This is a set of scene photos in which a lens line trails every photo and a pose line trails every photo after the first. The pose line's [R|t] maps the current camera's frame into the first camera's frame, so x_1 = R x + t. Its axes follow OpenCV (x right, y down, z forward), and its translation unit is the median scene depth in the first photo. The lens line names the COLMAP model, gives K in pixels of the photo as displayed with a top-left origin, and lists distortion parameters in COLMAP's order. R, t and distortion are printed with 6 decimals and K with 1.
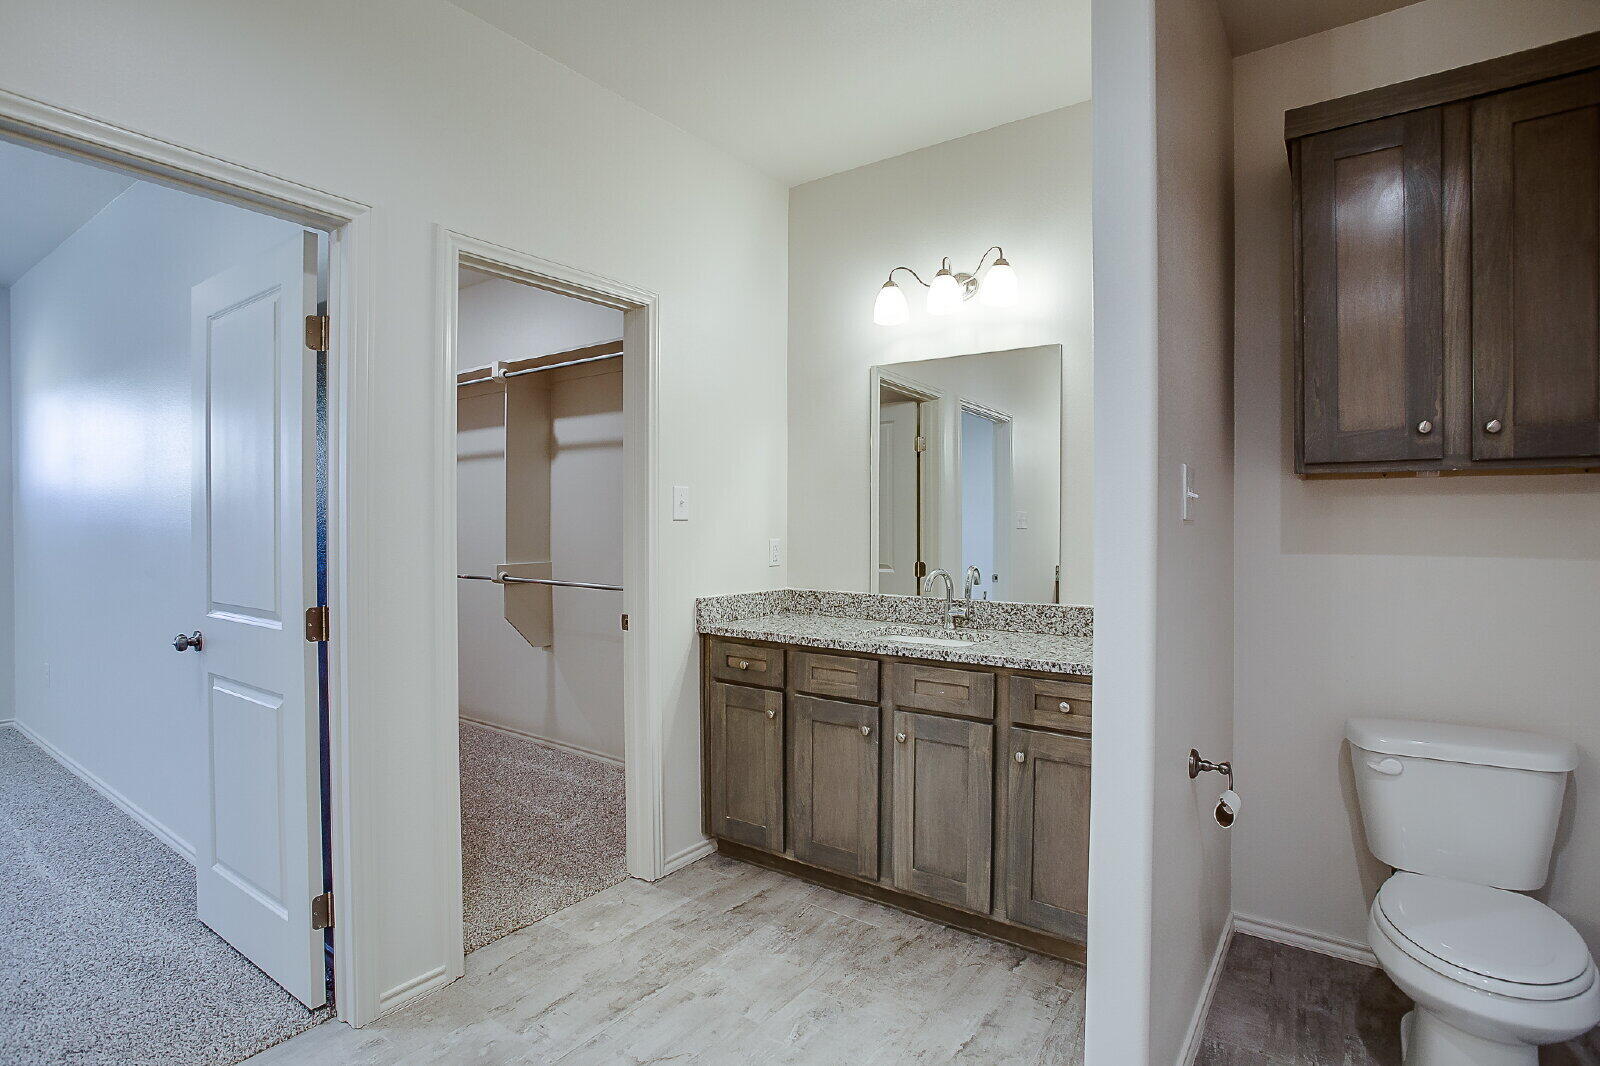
lens RADIAL K [[781.8, 0, 793.1], [0, 781.8, 525.5], [0, 0, 1]] dist [-0.002744, -0.000044]
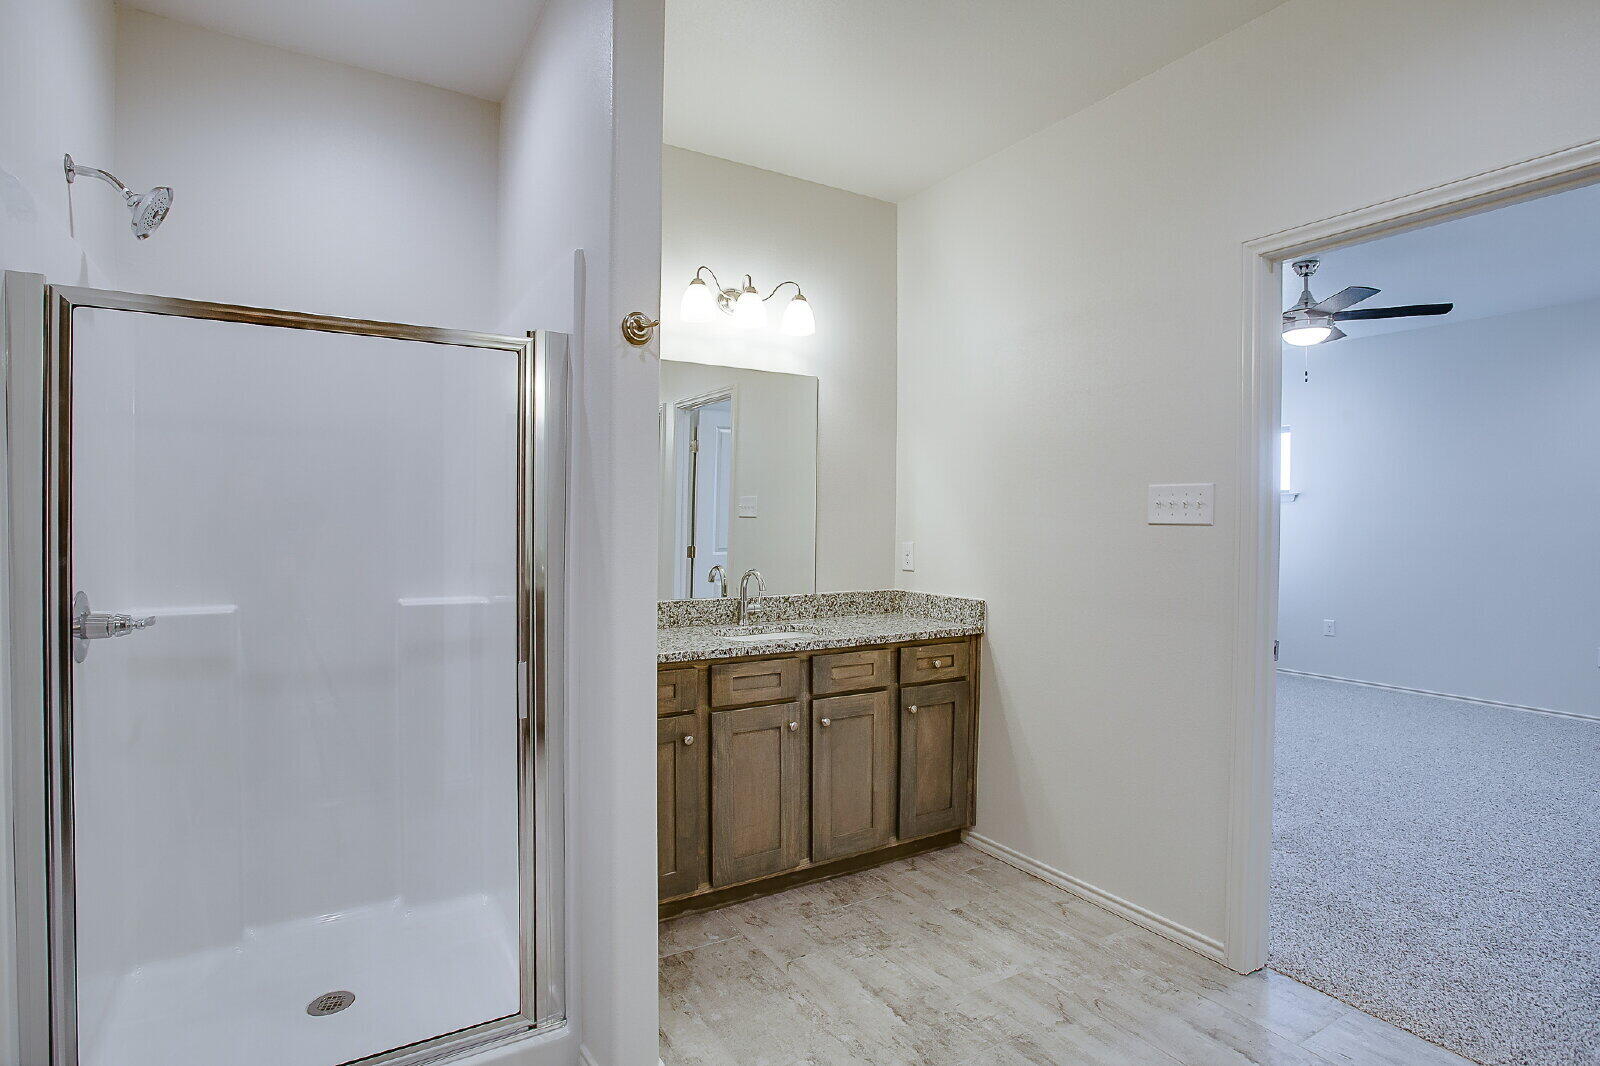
lens RADIAL K [[781.8, 0, 793.1], [0, 781.8, 525.5], [0, 0, 1]] dist [-0.002744, -0.000044]
pose [[0.397020, -0.006488, 0.917787, -0.844218], [0.003751, 0.999978, 0.005447, -0.009568], [-0.917802, 0.001280, 0.397036, 0.591571]]
